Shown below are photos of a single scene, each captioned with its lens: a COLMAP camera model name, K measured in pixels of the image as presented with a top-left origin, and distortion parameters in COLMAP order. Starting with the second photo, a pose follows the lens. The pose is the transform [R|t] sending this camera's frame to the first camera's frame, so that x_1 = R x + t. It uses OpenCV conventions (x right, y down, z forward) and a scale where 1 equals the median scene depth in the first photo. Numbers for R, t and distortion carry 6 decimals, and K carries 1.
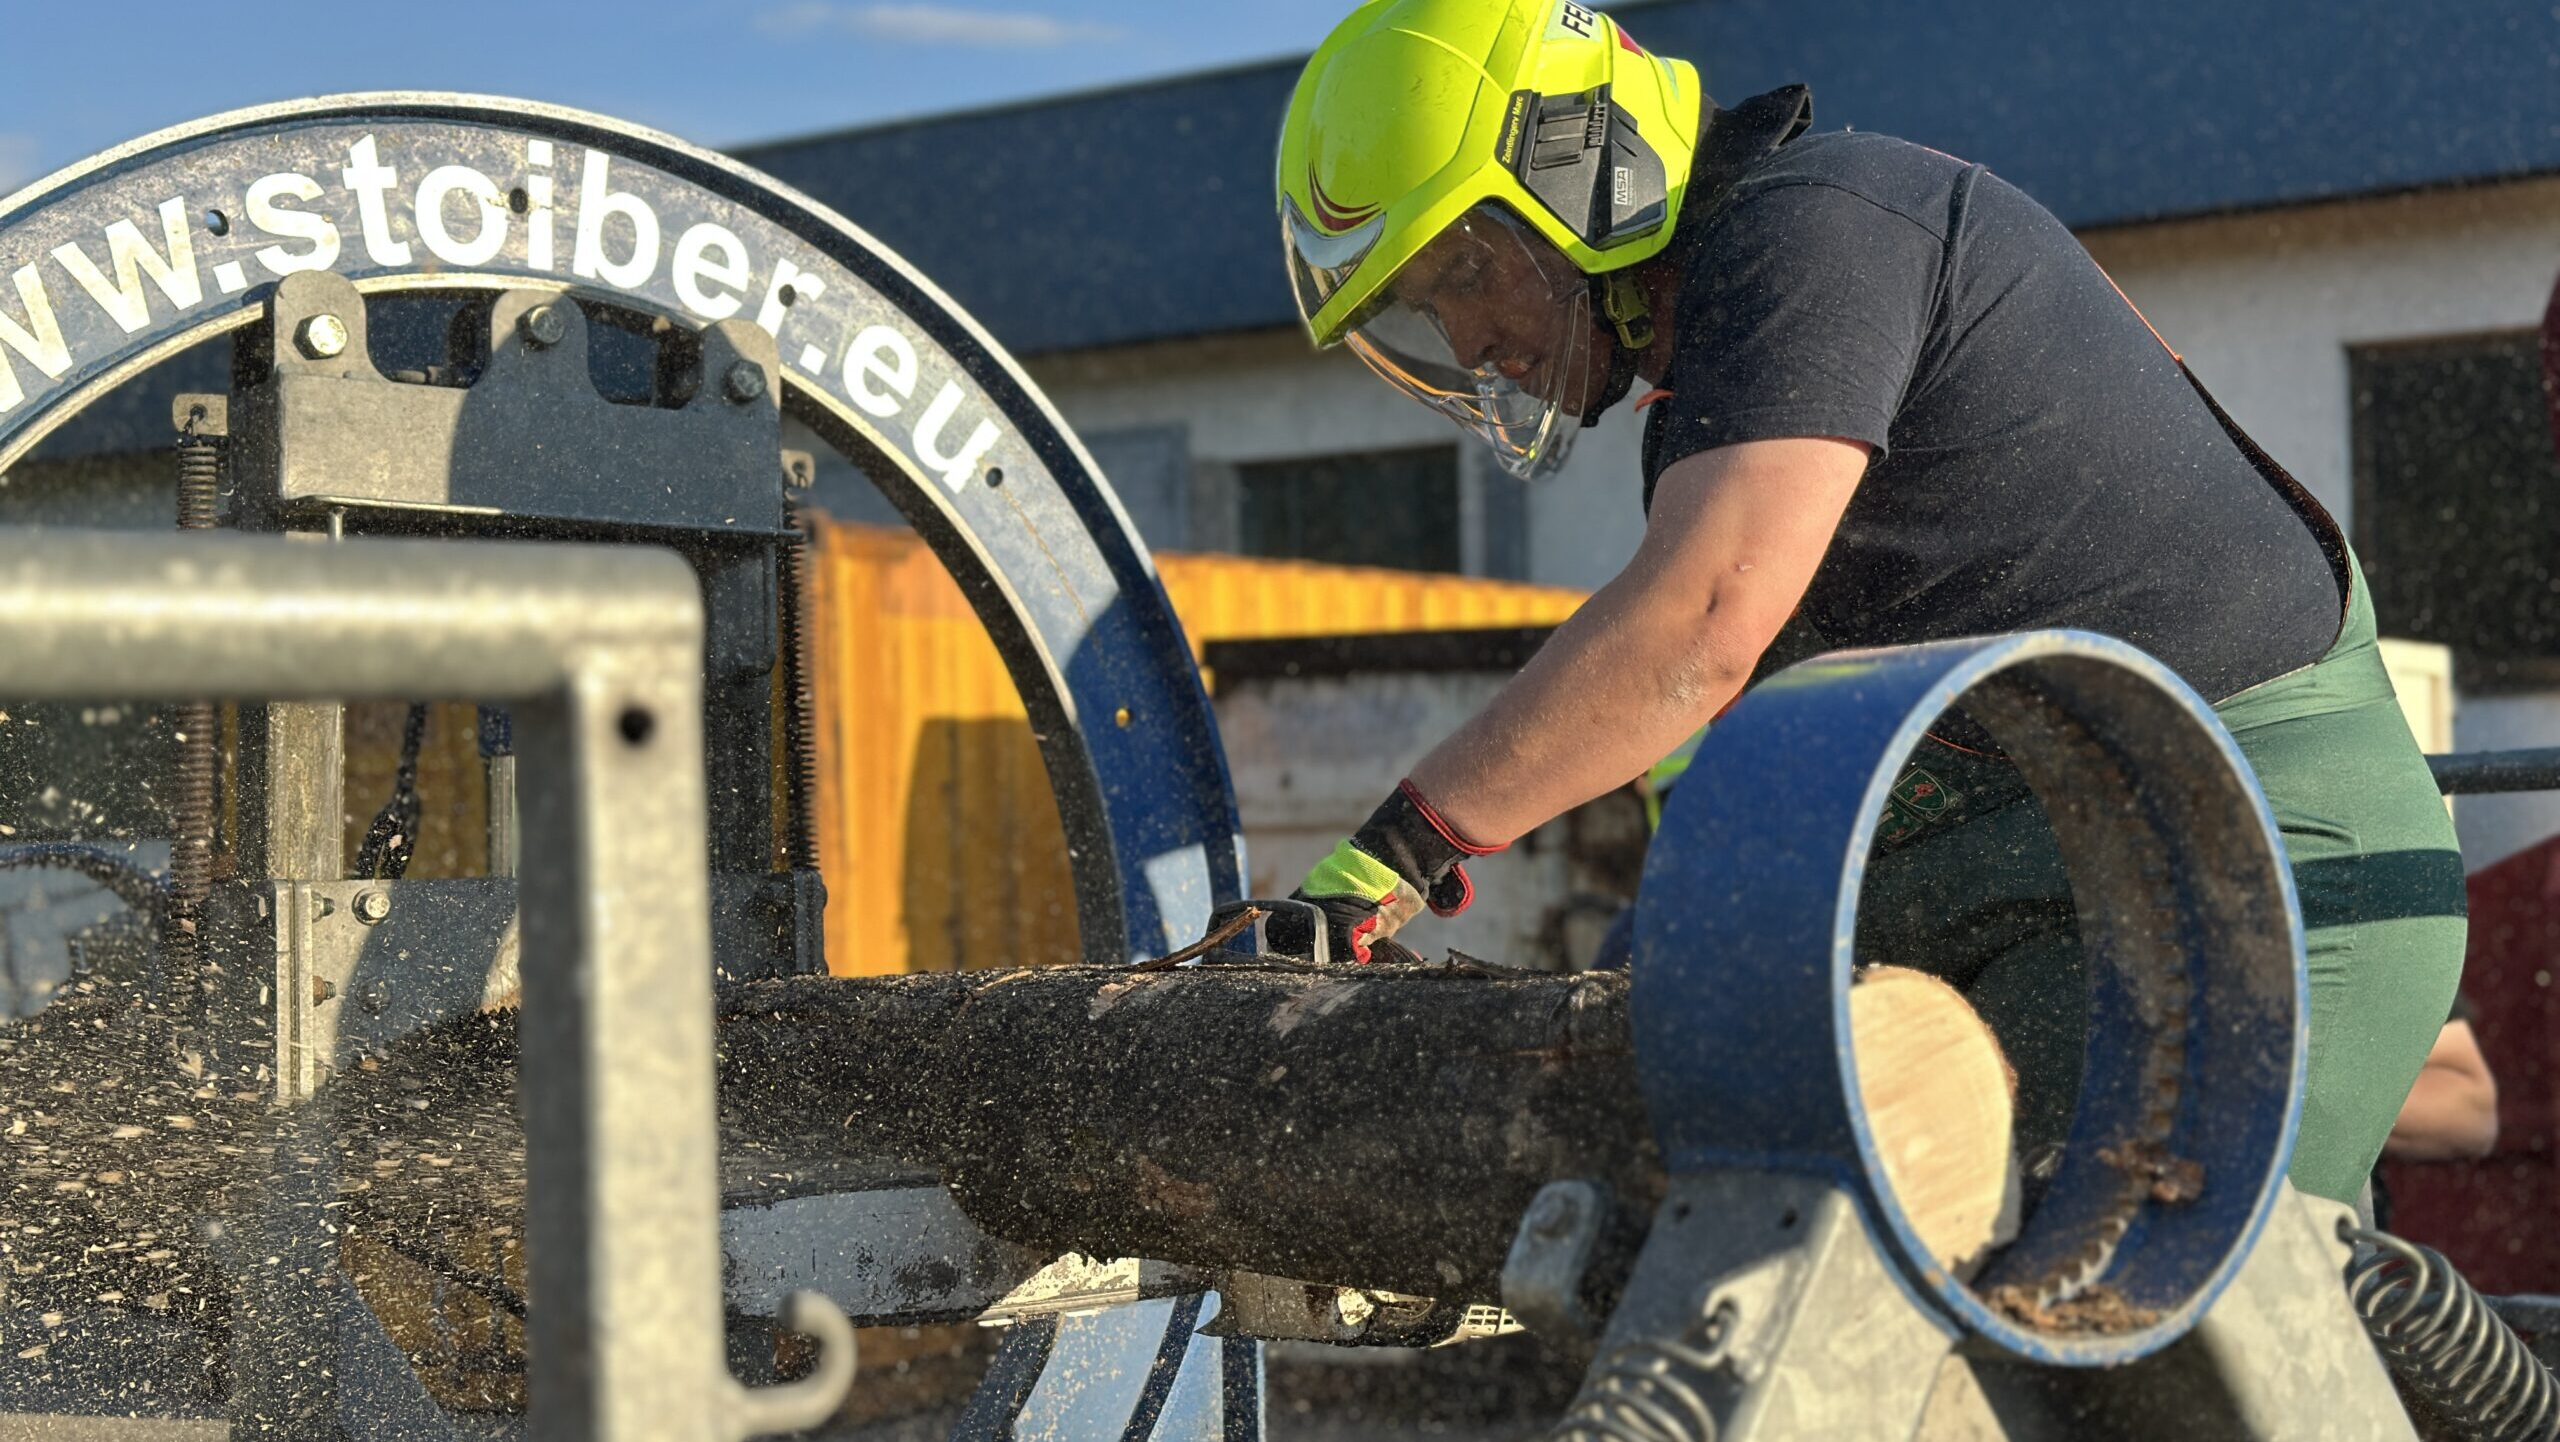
lens RADIAL K [[3540.7, 0, 1280.0], [0, 3540.7, 721.0], [0, 0, 1]] dist [0.158151, -0.027525]
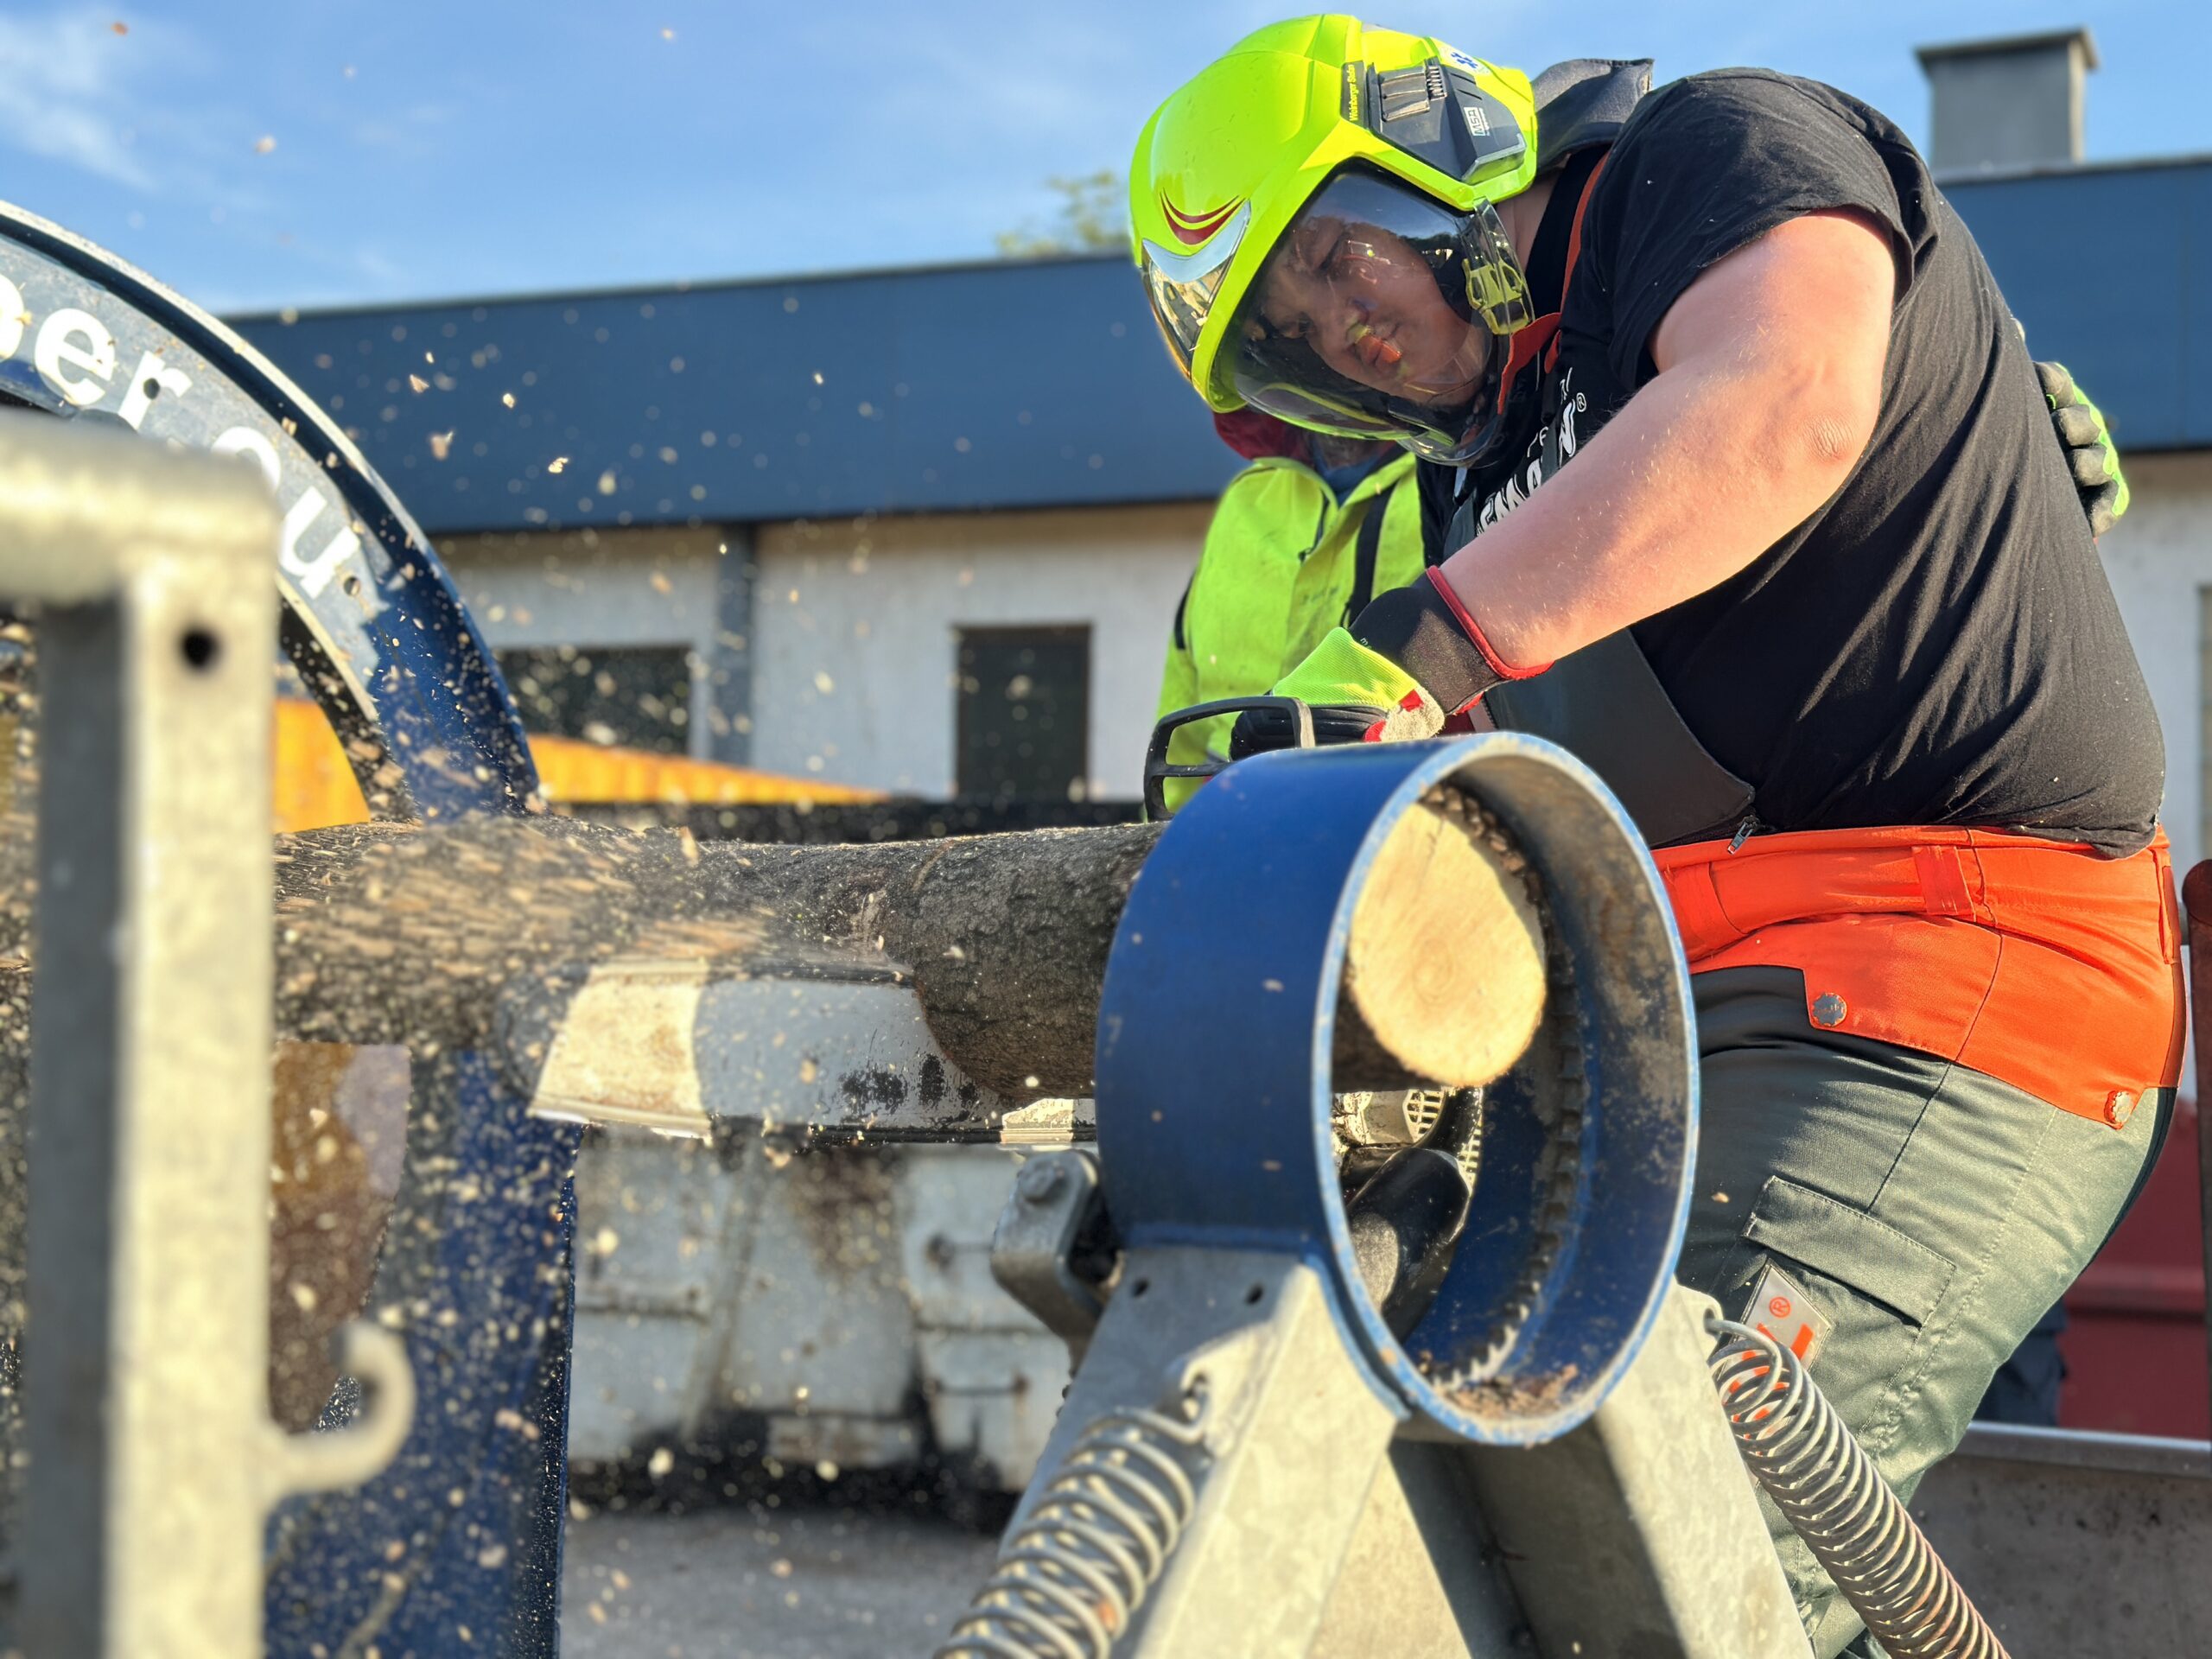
lens RADIAL K [[3033.3, 0, 1106.0], [0, 3033.3, 829.5], [0, 0, 1]] dist [0.227367, -0.526136]
pose [[0.978272, 0.053334, 0.200348, -0.070757], [-0.047597, 0.998310, -0.033351, 0.036085], [-0.201788, 0.023091, 0.979157, 0.148555]]
